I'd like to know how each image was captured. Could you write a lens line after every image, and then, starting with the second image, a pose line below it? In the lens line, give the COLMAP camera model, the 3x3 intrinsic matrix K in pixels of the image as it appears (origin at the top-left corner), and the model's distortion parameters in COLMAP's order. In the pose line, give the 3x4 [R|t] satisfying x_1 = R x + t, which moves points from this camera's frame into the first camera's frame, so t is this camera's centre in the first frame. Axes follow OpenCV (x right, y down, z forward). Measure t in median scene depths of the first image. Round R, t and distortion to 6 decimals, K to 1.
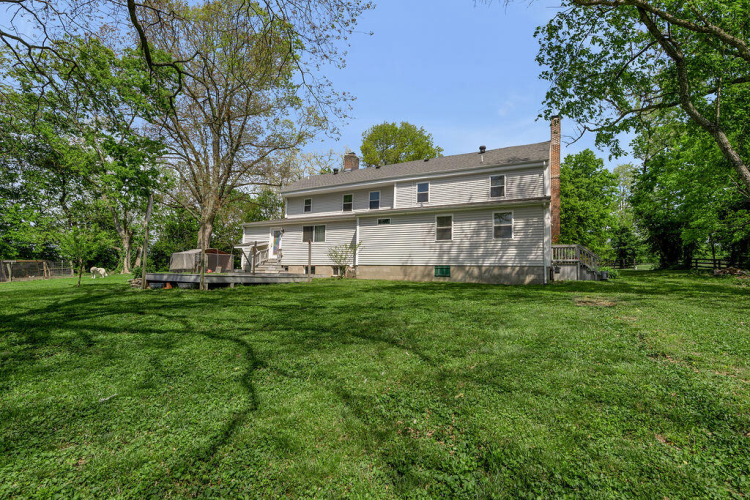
lens RADIAL K [[343.9, 0, 374.7], [0, 343.9, 248.7], [0, 0, 1]] dist [-0.001984, 0.000015]
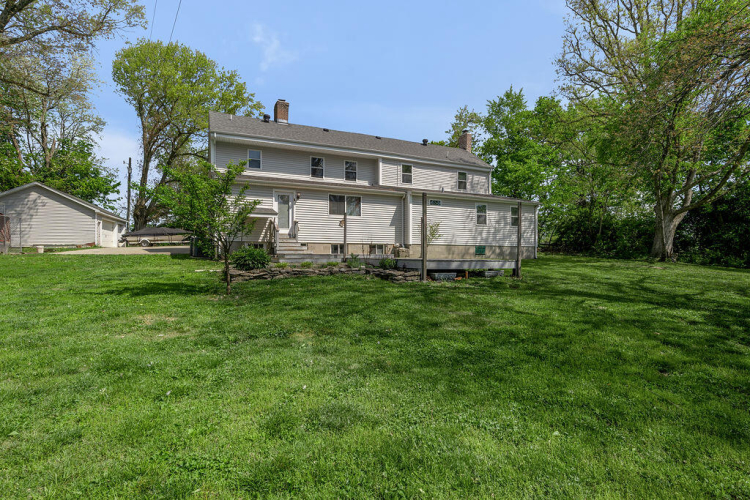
lens RADIAL K [[371.5, 0, 377.5], [0, 371.5, 253.3], [0, 0, 1]] dist [0.018791, 0.000090]
pose [[0.607197, -0.014409, 0.794421, -0.820429], [-0.053762, 0.996799, 0.059172, 0.013732], [-0.792730, -0.078639, 0.604479, 0.380184]]
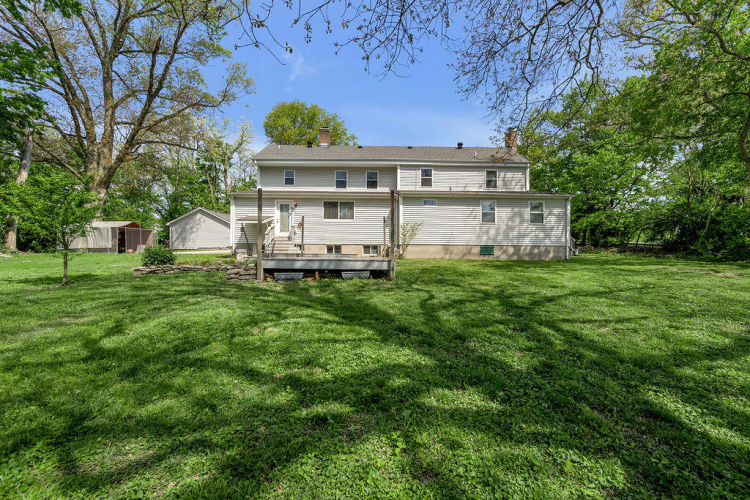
lens RADIAL K [[308.6, 0, 373.6], [0, 308.6, 245.9], [0, 0, 1]] dist [-0.002508, -0.000435]
pose [[0.878627, -0.000226, 0.477508, -0.479548], [-0.026703, 0.998412, 0.049607, 0.008249], [-0.476761, -0.056337, 0.877226, 0.216650]]
